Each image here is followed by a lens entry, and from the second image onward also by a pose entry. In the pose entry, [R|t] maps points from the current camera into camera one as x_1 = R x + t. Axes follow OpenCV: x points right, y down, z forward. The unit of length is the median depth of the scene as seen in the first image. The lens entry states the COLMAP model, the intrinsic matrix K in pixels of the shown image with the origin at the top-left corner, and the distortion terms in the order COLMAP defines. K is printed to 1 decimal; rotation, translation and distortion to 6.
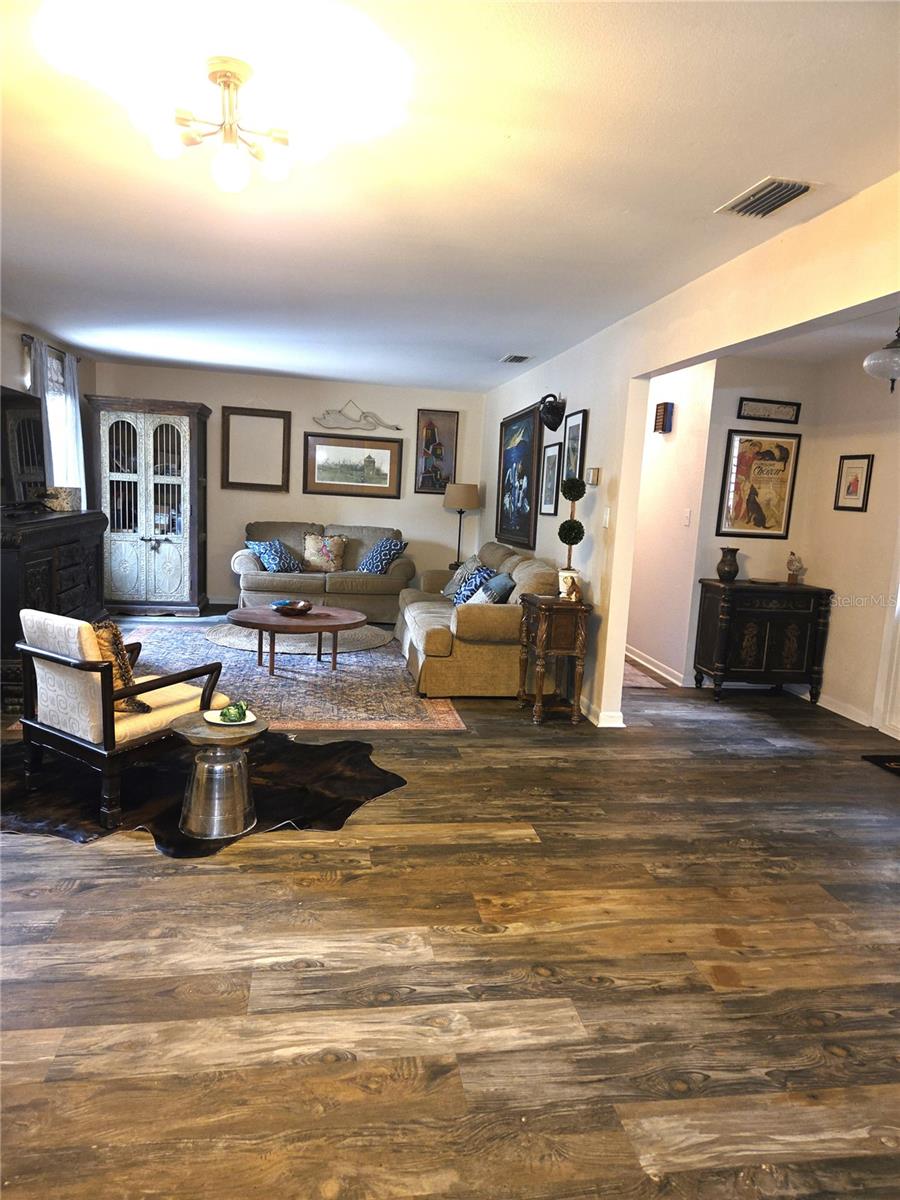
lens RADIAL K [[796.9, 0, 450.4], [0, 796.9, 607.8], [0, 0, 1]] dist [0.084036, -0.064555]
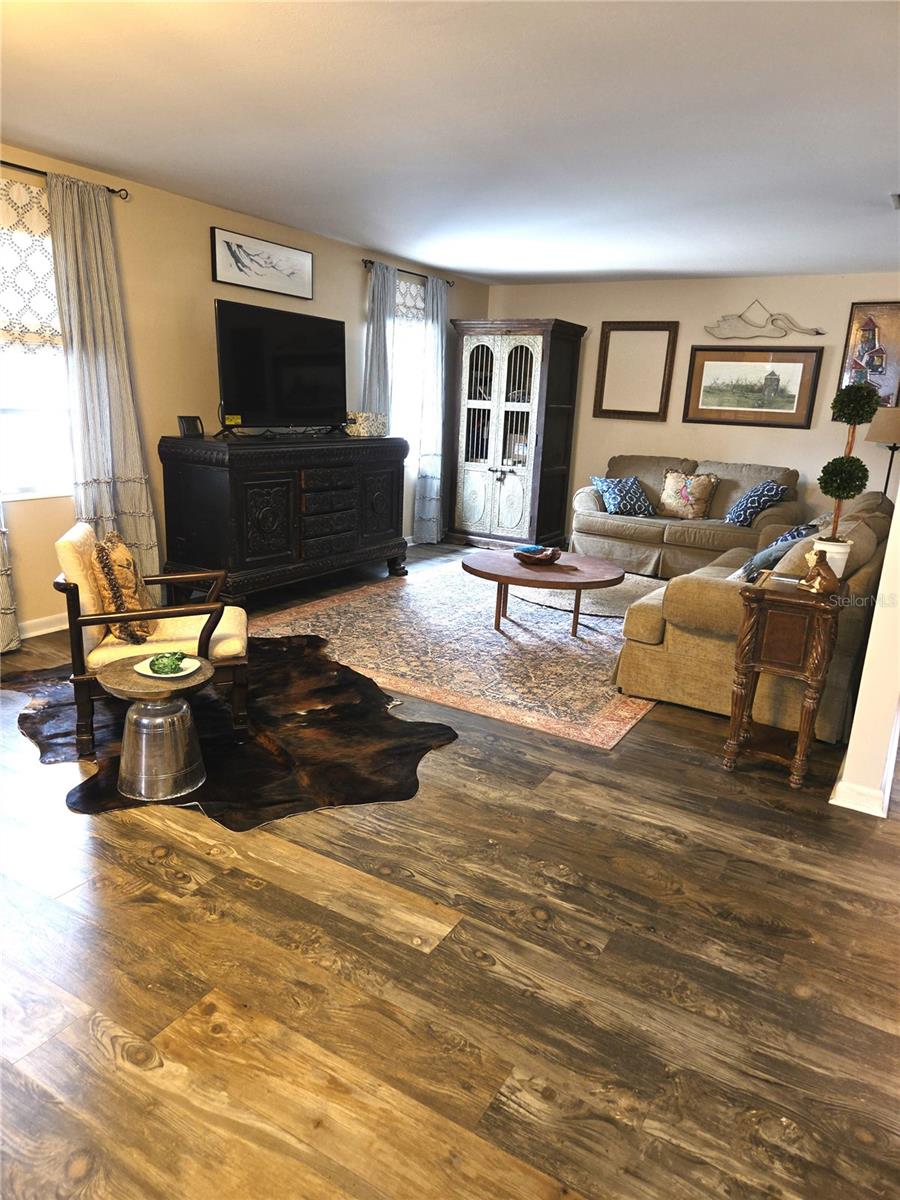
lens RADIAL K [[796.9, 0, 450.4], [0, 796.9, 607.8], [0, 0, 1]] dist [0.084036, -0.064555]
pose [[0.766987, 0.150707, -0.623713, 0.319843], [-0.103701, 0.988362, 0.111294, -0.035258], [0.633227, -0.020681, 0.773690, 0.341426]]
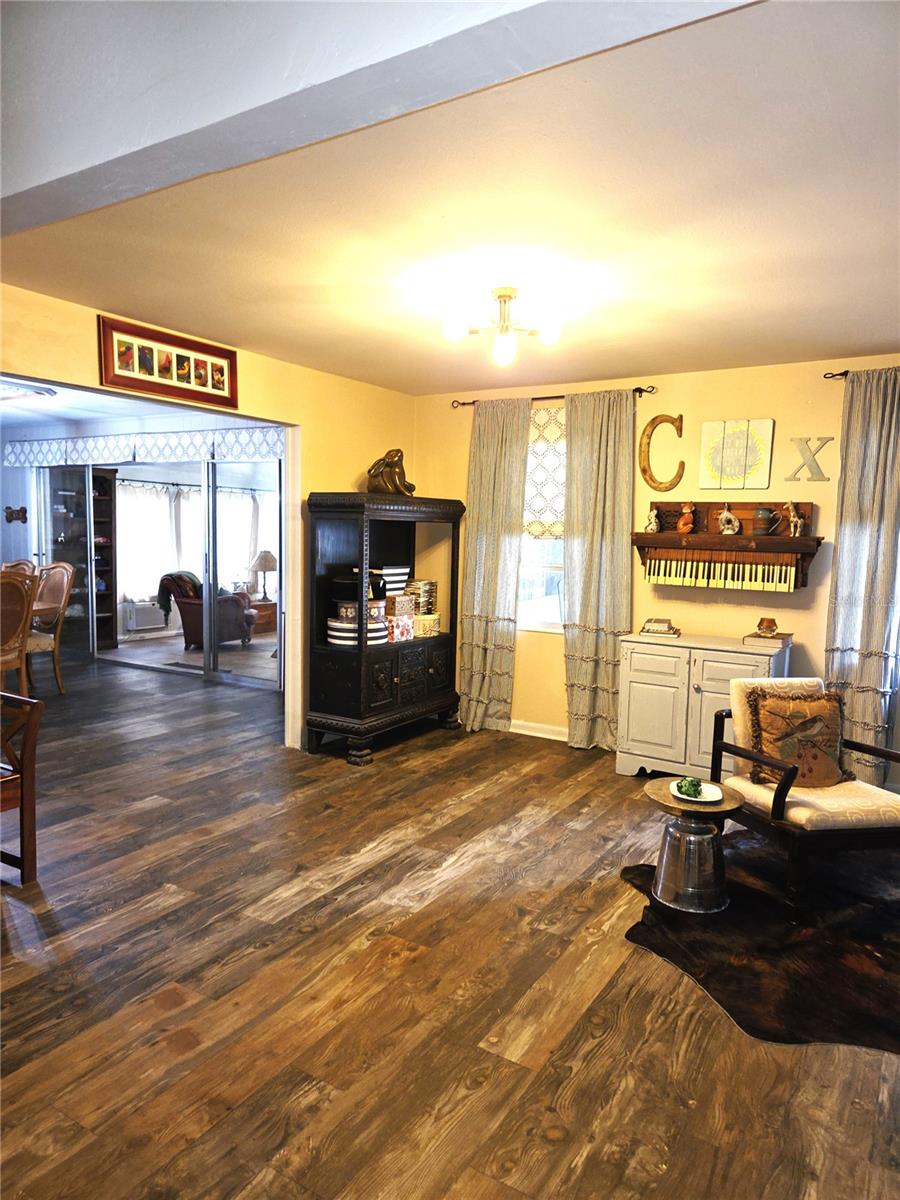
lens RADIAL K [[796.9, 0, 450.4], [0, 796.9, 607.8], [0, 0, 1]] dist [0.084036, -0.064555]
pose [[-0.653675, 0.004743, -0.756761, 0.431226], [-0.171190, 0.973133, 0.153970, -0.117793], [0.737159, 0.230196, -0.635300, 0.881400]]
